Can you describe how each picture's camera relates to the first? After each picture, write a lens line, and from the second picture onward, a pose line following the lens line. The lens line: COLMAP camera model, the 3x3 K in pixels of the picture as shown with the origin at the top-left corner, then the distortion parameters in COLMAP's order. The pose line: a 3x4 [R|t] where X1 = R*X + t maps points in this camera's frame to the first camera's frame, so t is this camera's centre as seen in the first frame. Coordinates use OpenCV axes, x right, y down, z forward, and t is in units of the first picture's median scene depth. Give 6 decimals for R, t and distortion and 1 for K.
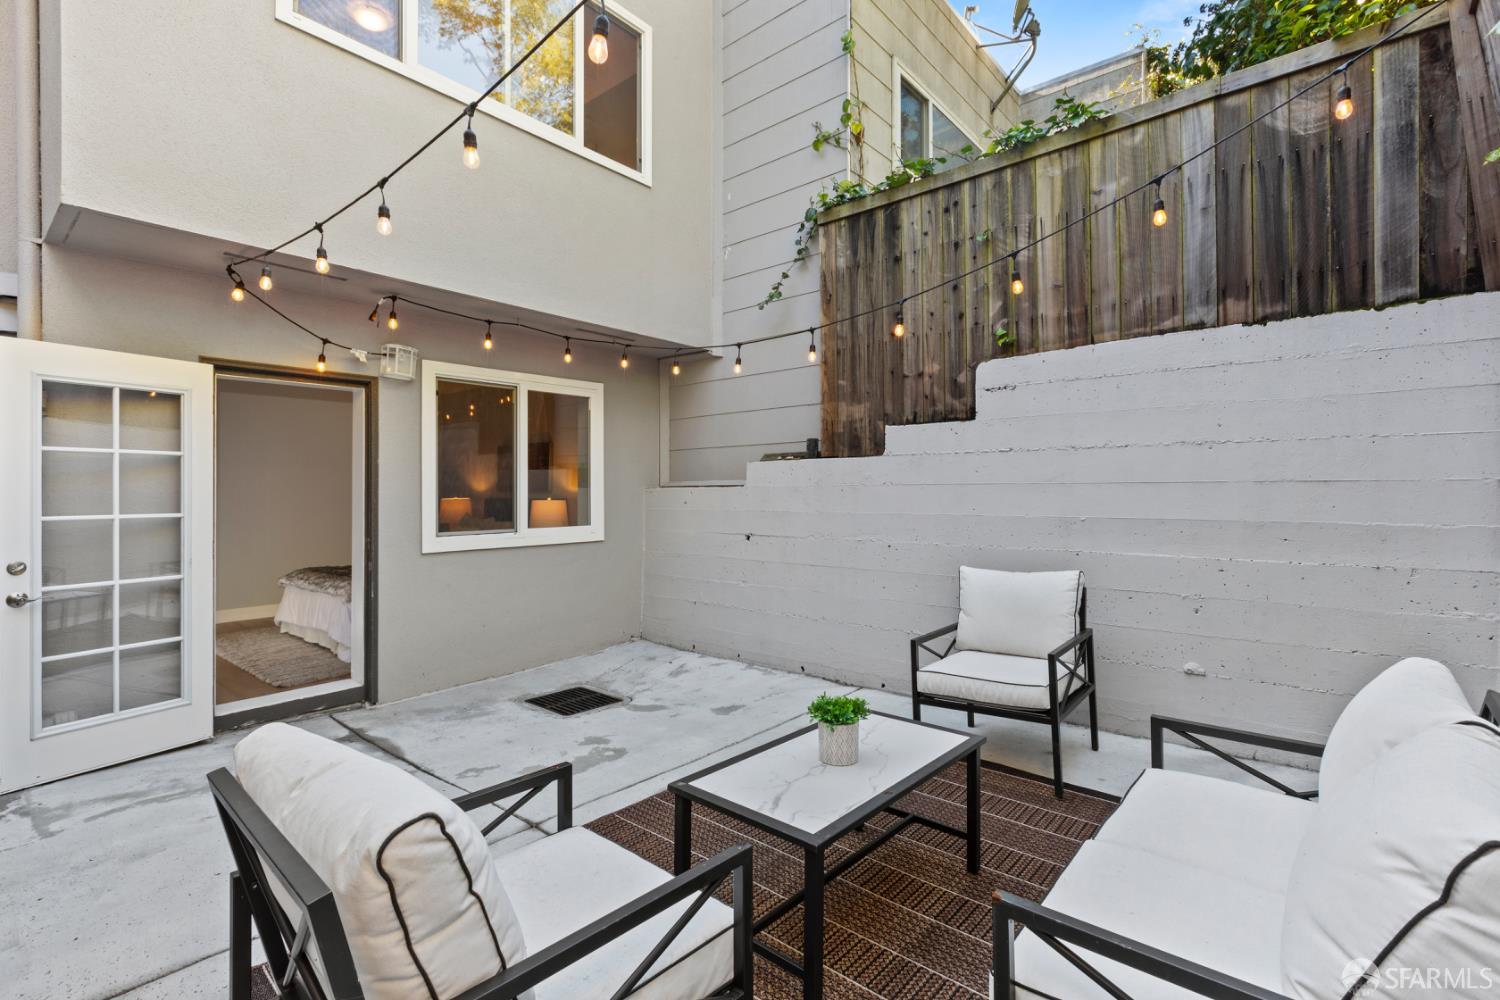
lens RADIAL K [[682.3, 0, 751.5], [0, 682.3, 485.8], [0, 0, 1]] dist [0.007476, -0.003526]
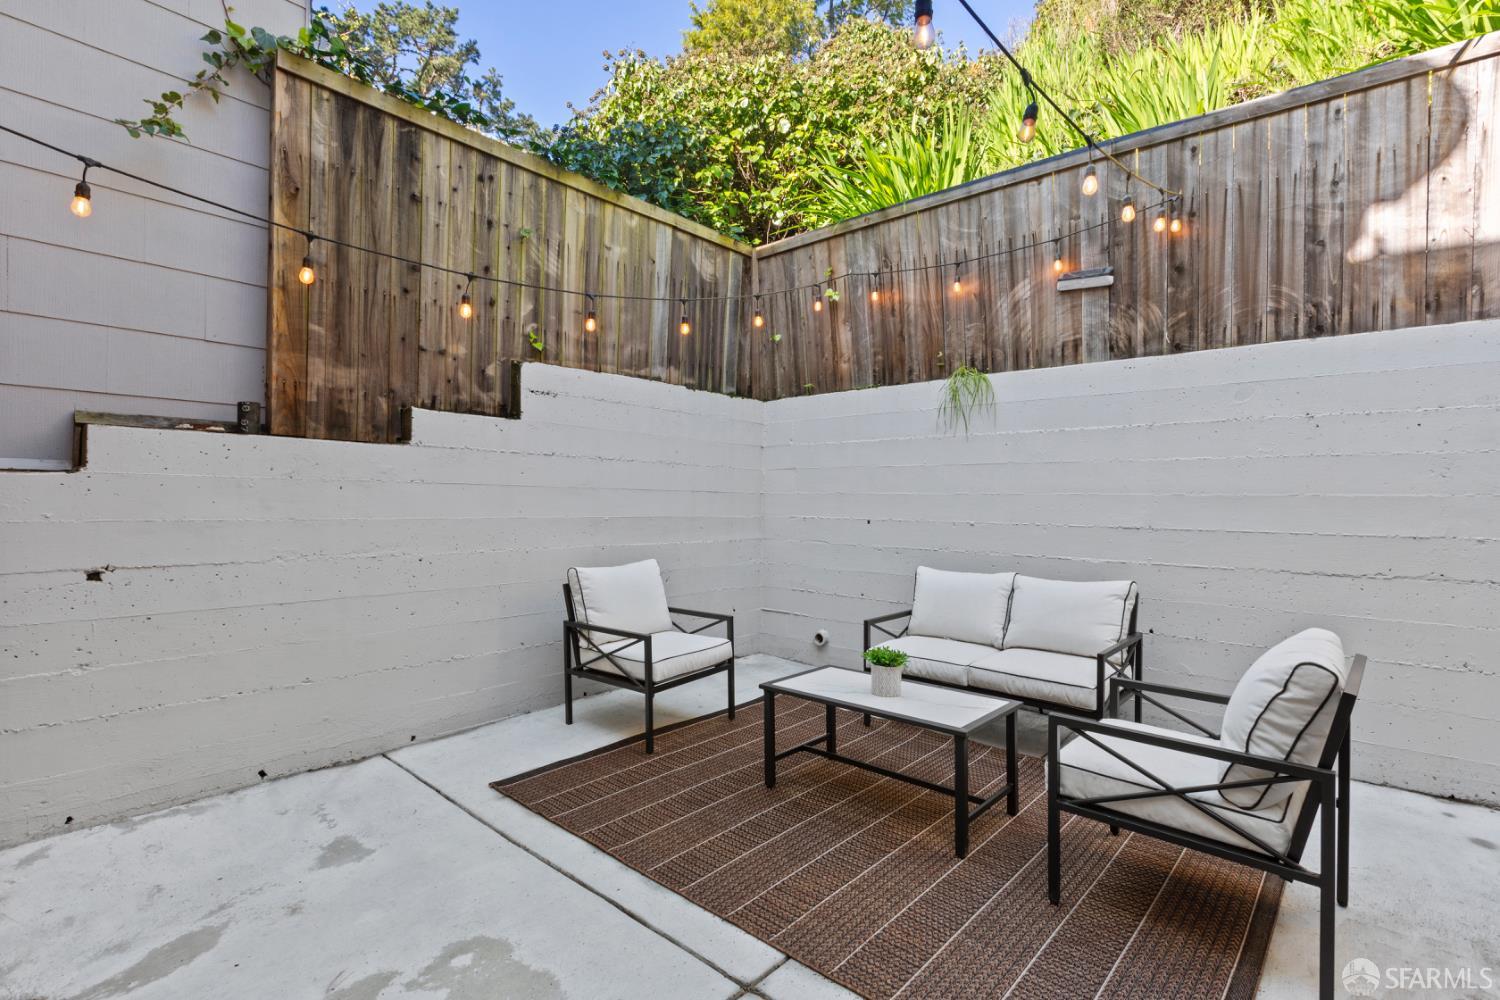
lens RADIAL K [[682.3, 0, 769.4], [0, 682.3, 503.3], [0, 0, 1]] dist [0.007476, -0.003526]
pose [[0.013817, 0.005621, 0.999889, -0.606146], [-0.019850, 0.999789, -0.005346, 0.019314], [-0.999707, -0.019774, 0.013925, 0.604790]]
